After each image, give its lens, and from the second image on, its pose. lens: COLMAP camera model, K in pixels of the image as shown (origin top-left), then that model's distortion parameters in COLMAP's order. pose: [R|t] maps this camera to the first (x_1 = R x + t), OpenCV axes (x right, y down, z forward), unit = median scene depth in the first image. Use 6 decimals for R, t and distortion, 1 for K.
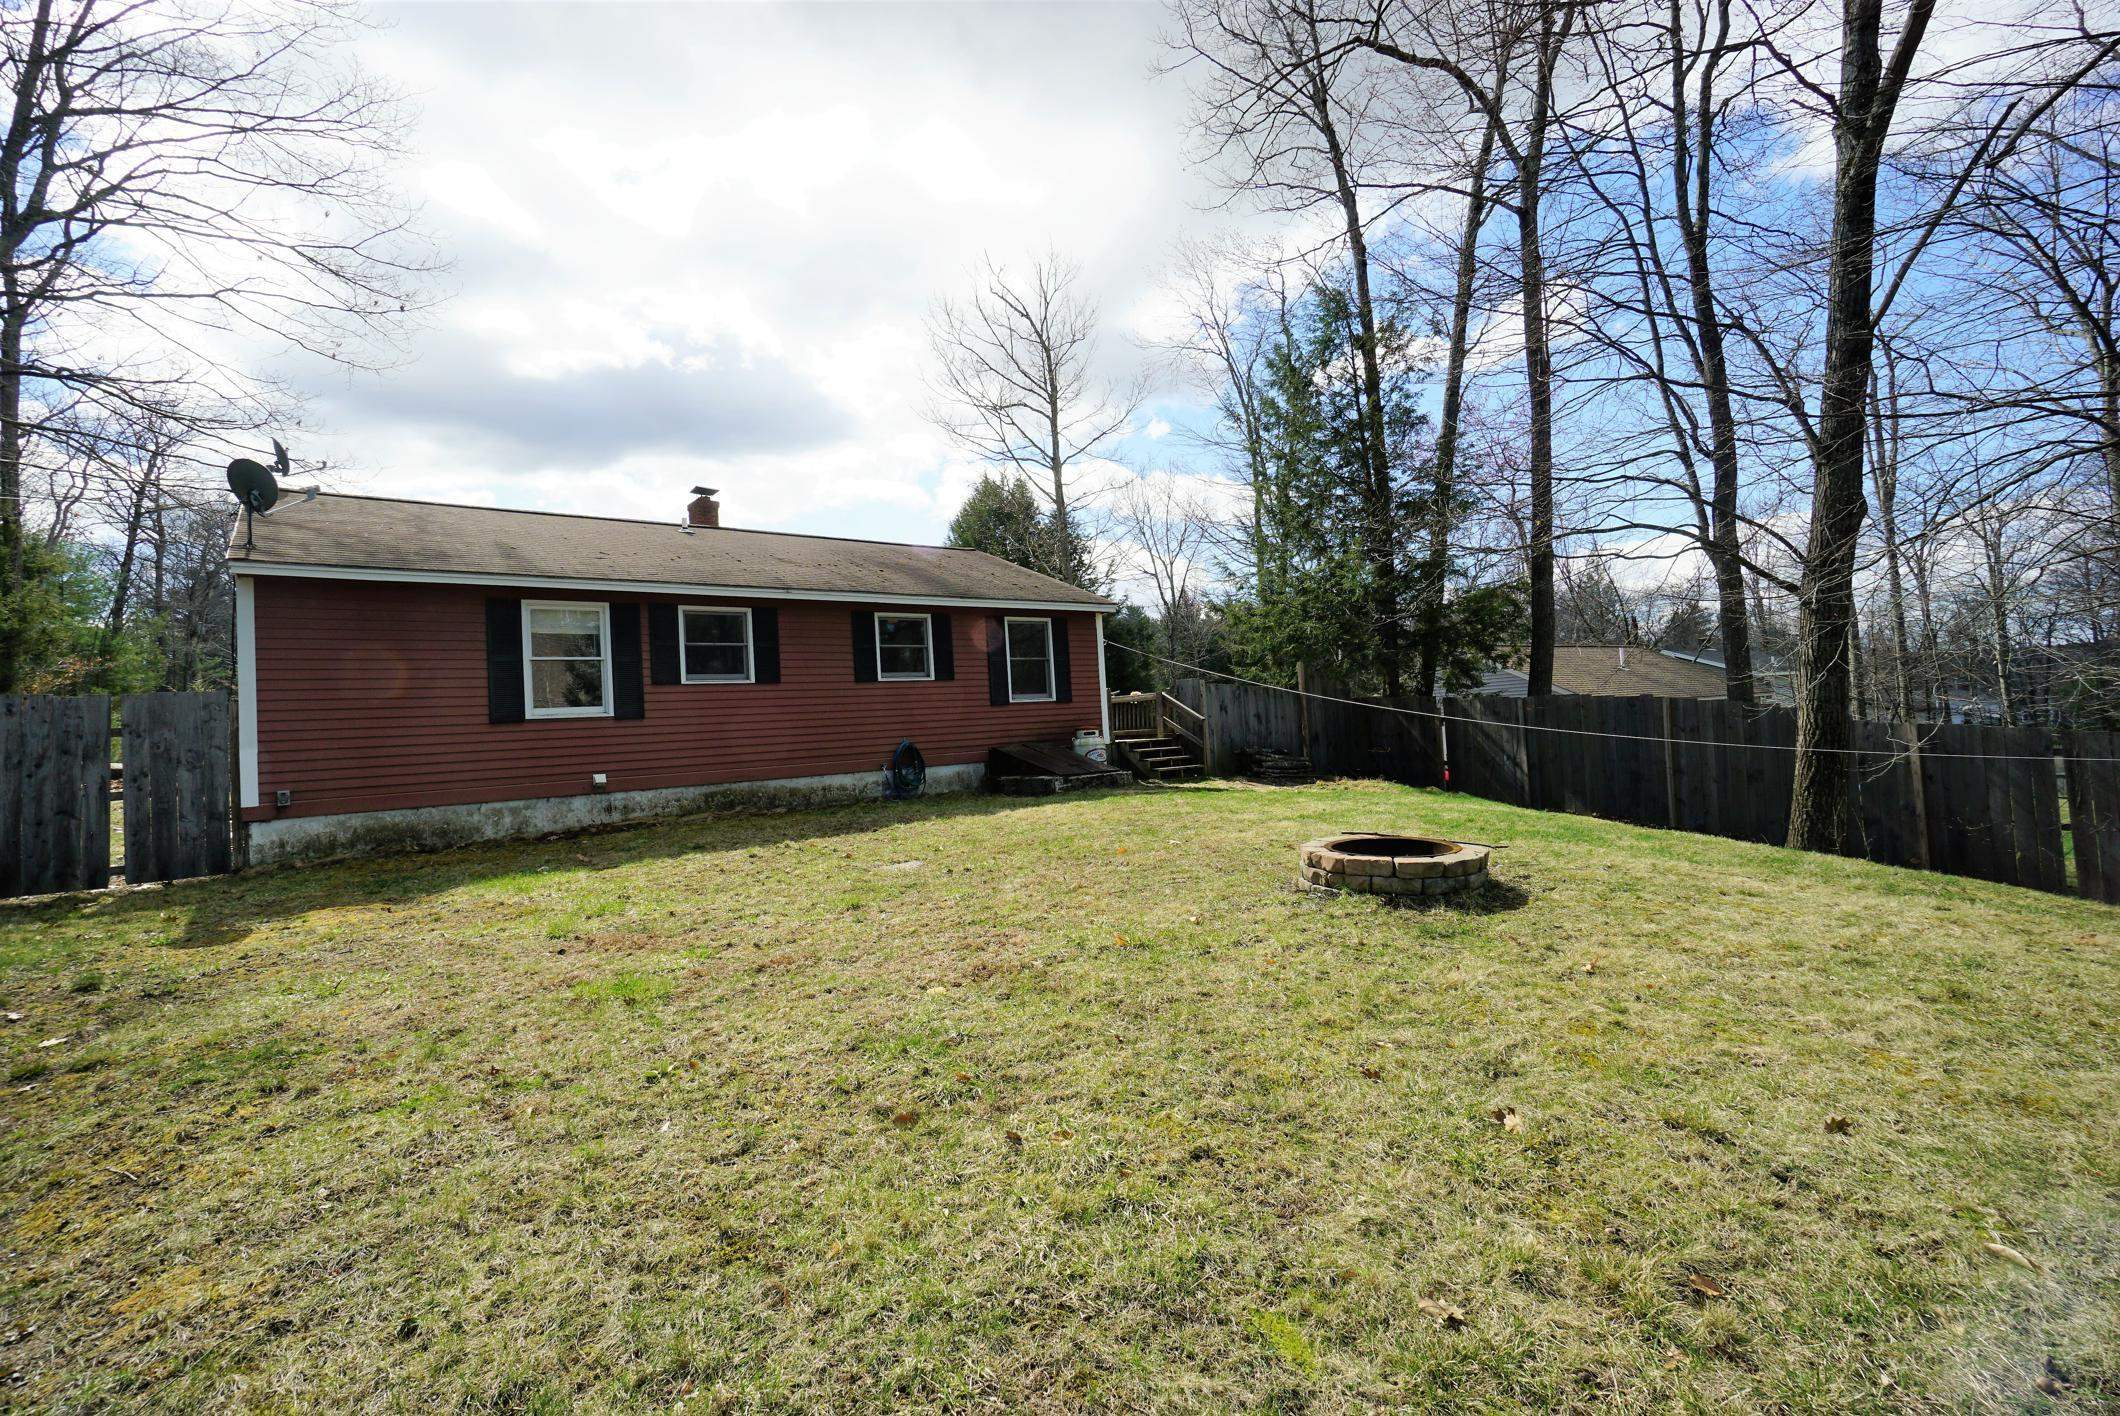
lens RADIAL K [[922.1, 0, 1053.2], [0, 922.1, 695.6], [0, 0, 1]] dist [-0.012082, 0.000320]
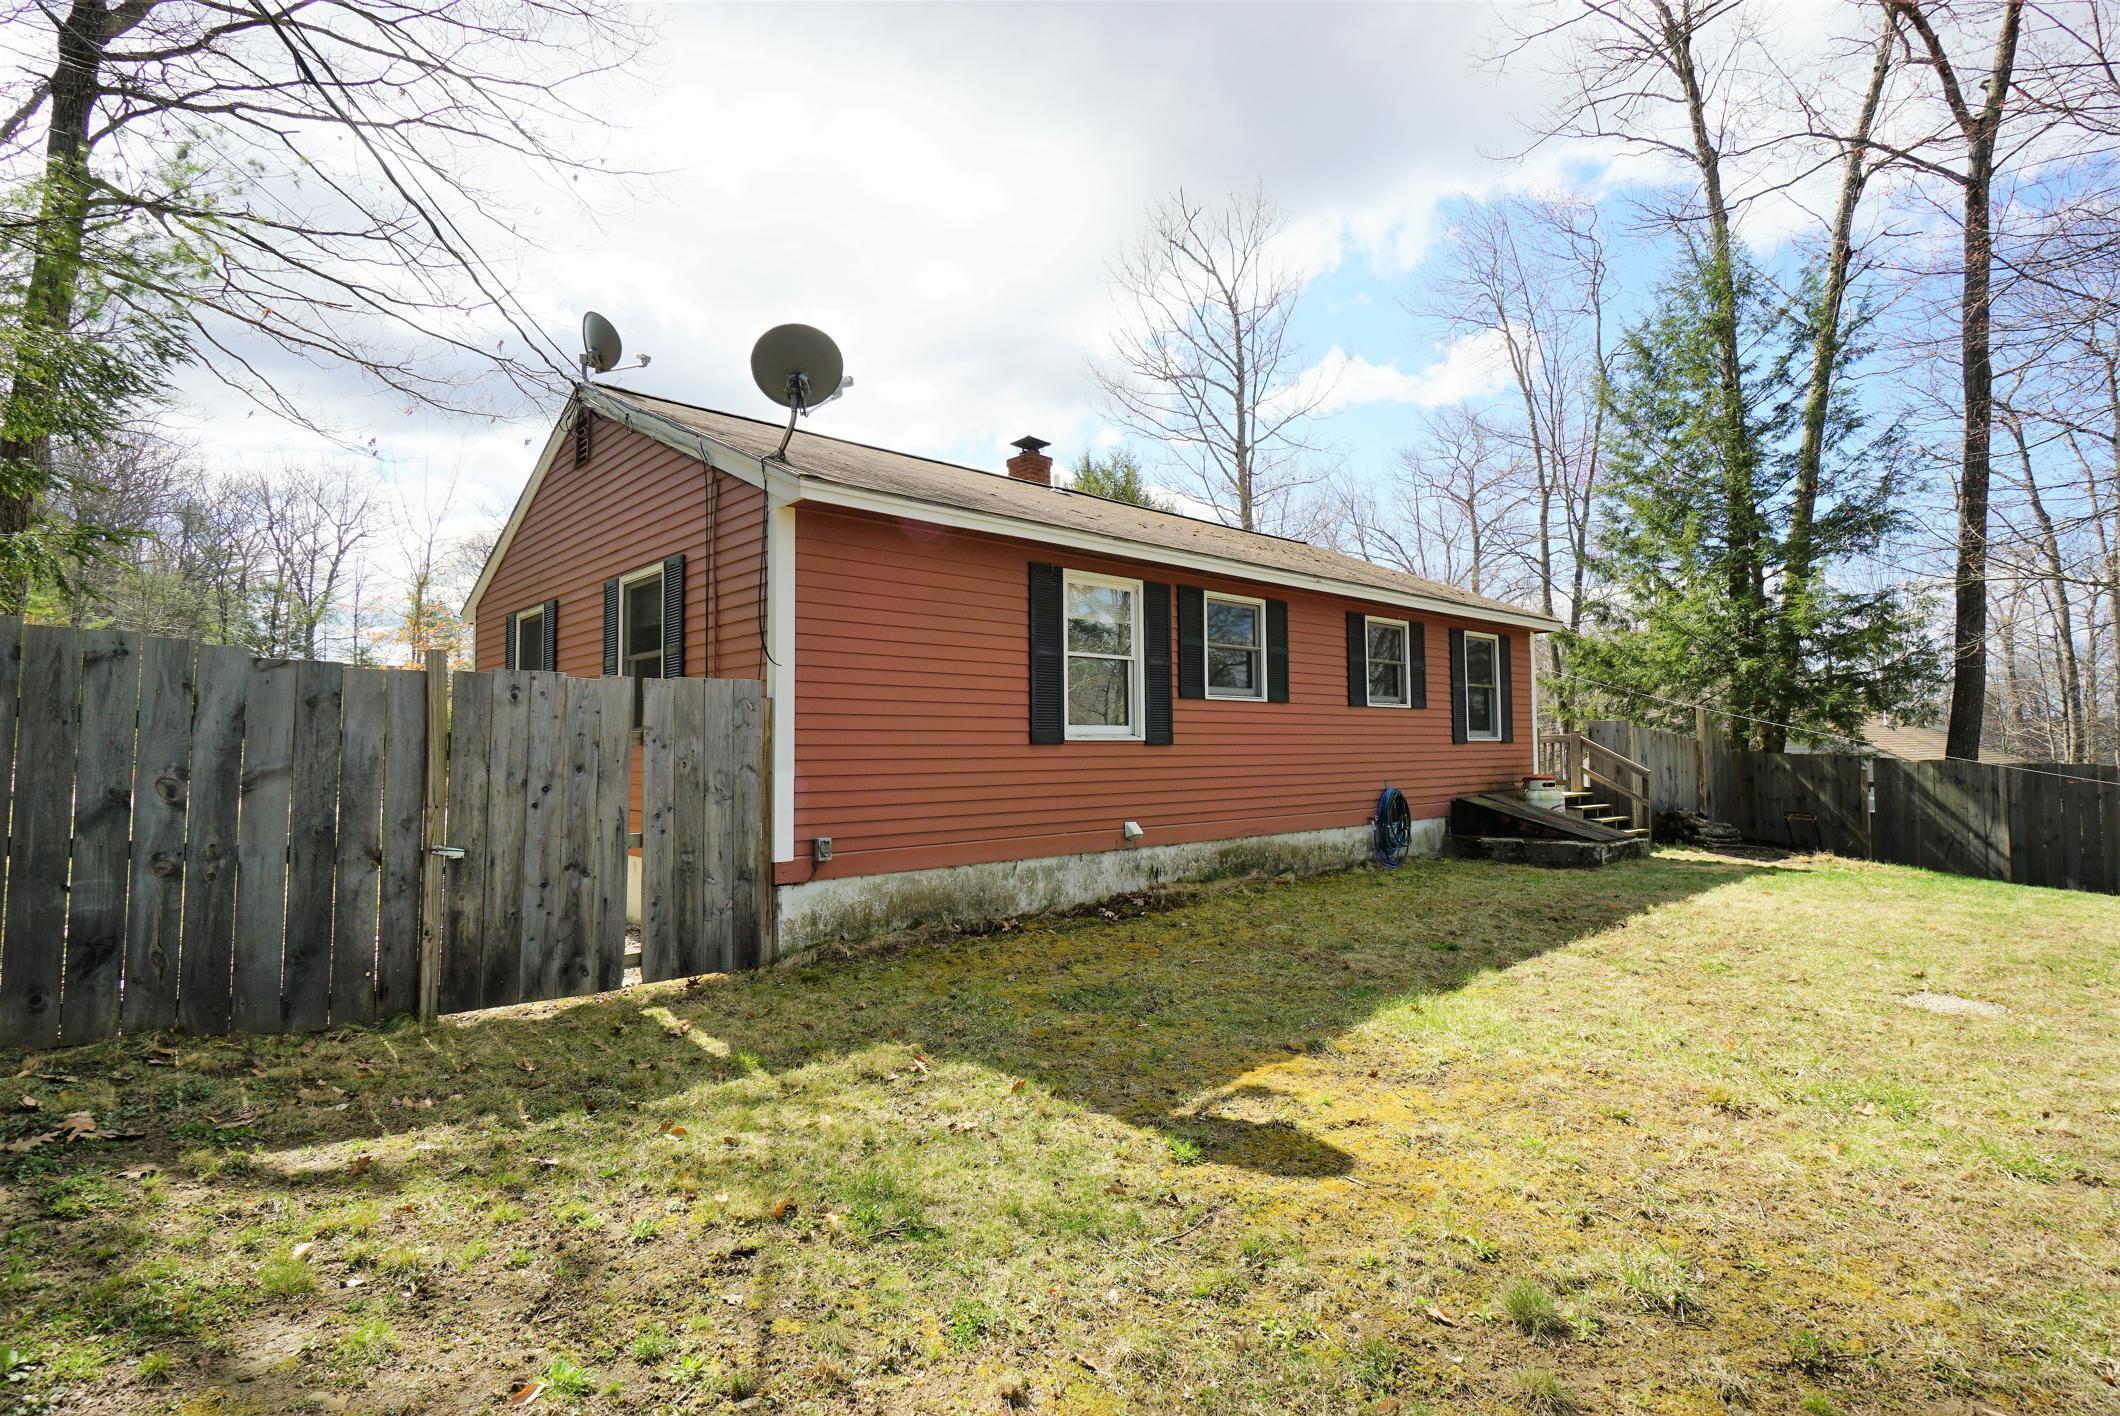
lens RADIAL K [[1013.4, 0, 1053.4], [0, 1013.4, 709.2], [0, 0, 1]] dist [-0.020892, 0.009876]
pose [[0.996905, 0.056257, 0.054923, -0.575625], [-0.056150, 0.998416, -0.003486, 0.004984], [-0.055032, 0.000391, 0.998485, 0.217464]]
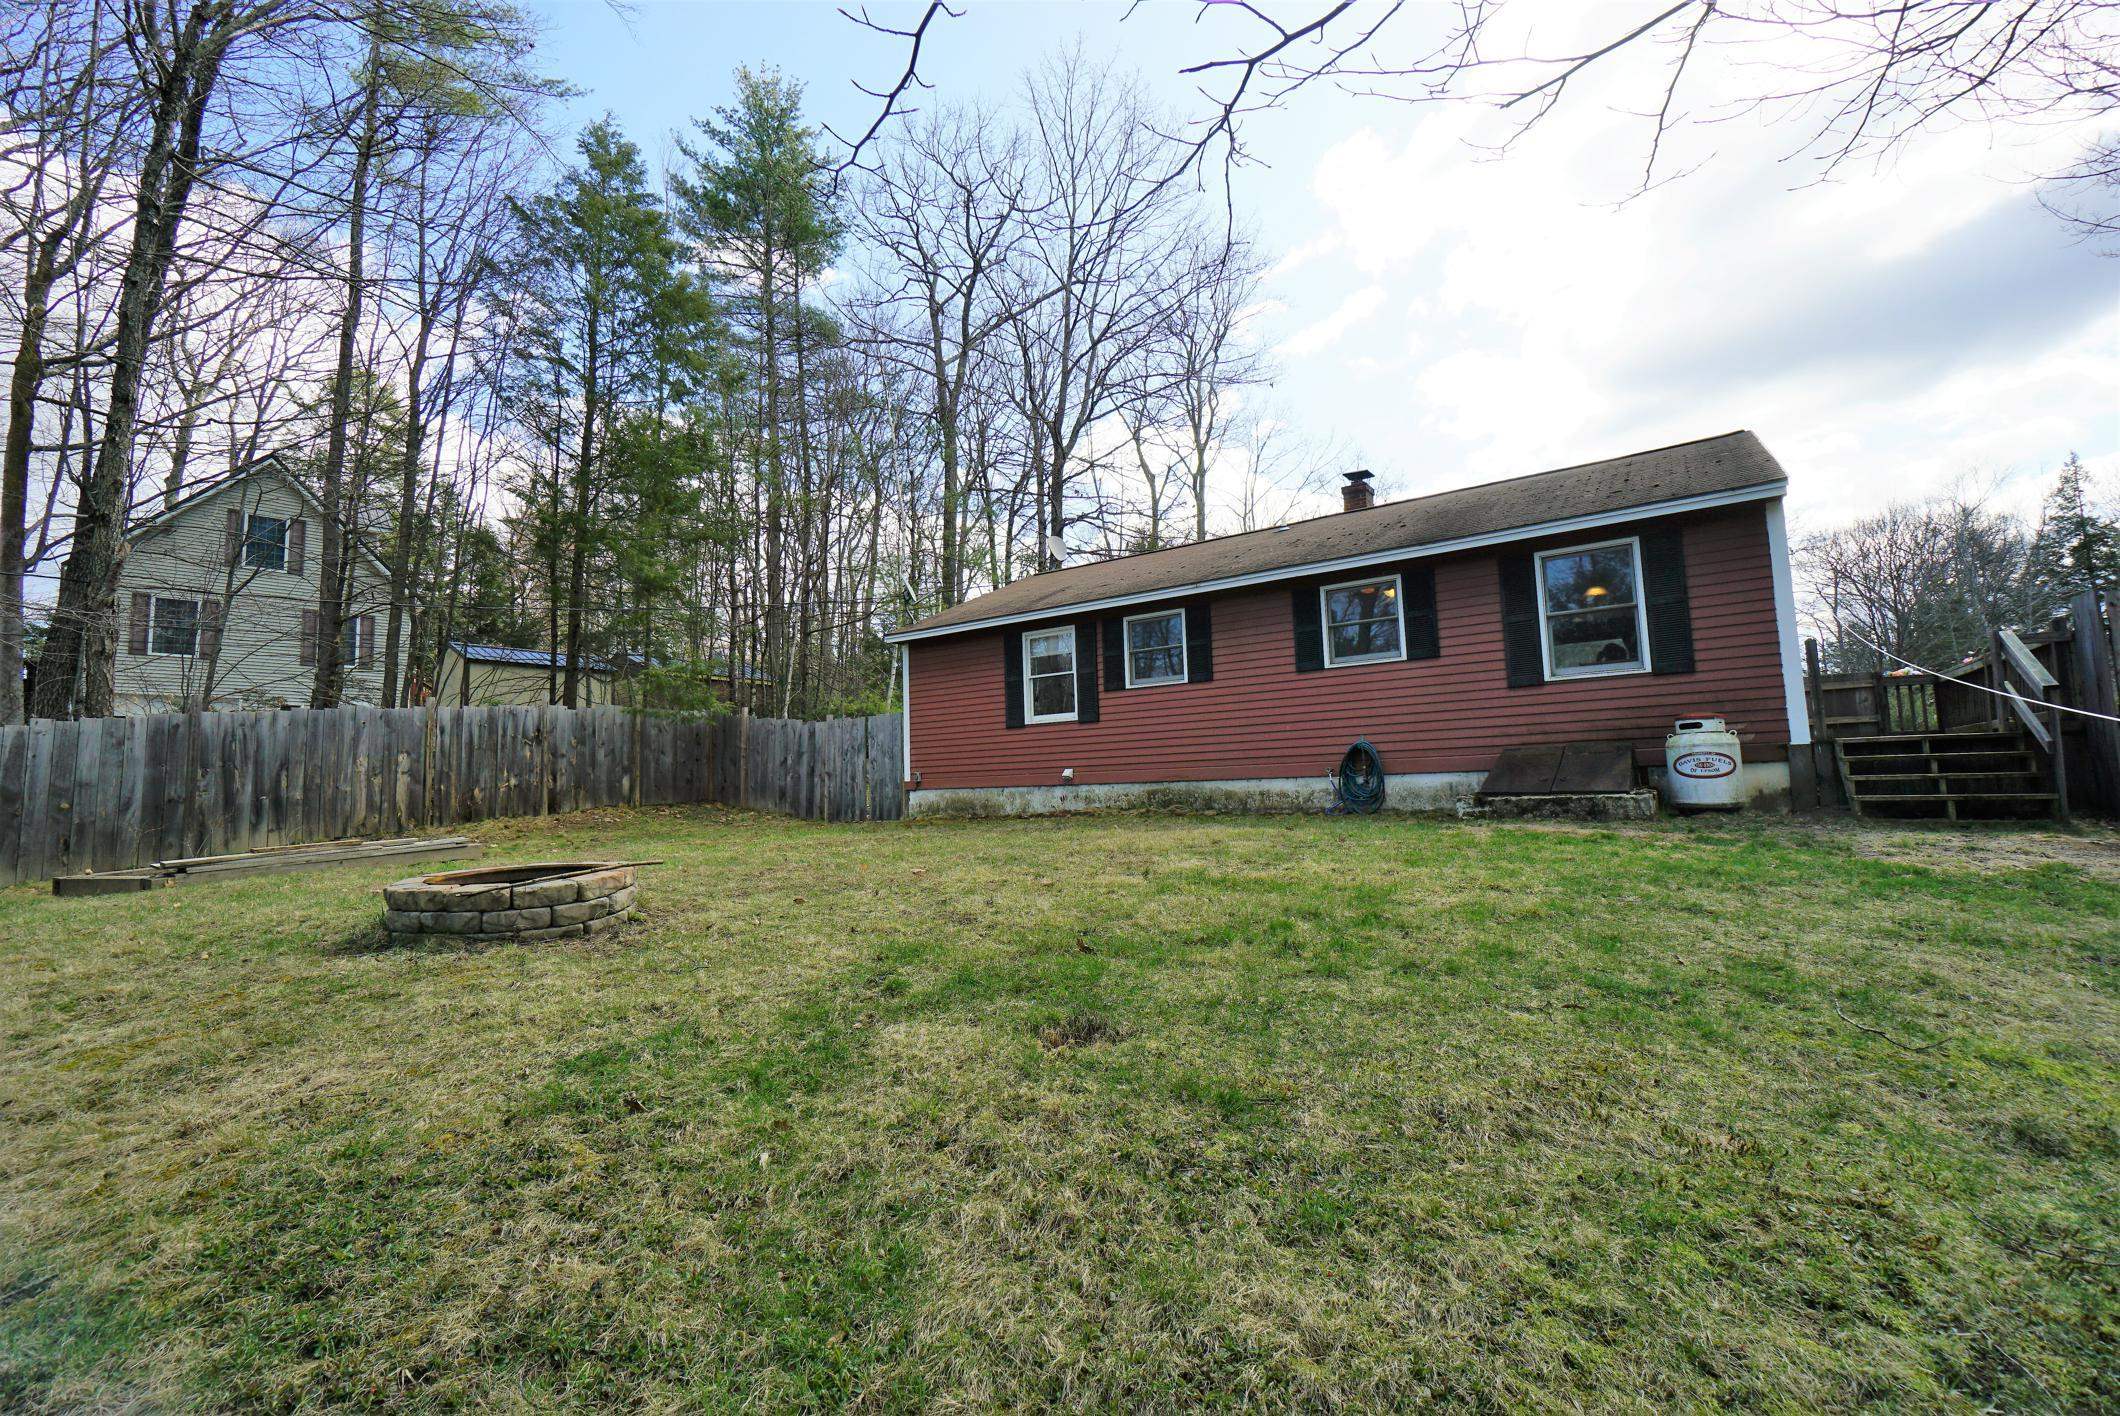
lens RADIAL K [[914.3, 0, 1046.4], [0, 914.3, 705.4], [0, 0, 1]] dist [-0.001619, 0.000581]
pose [[0.266376, -0.035919, -0.963200, 0.622177], [0.052384, 0.998368, -0.022743, 0.026947], [0.962445, -0.044398, 0.267823, 0.629526]]
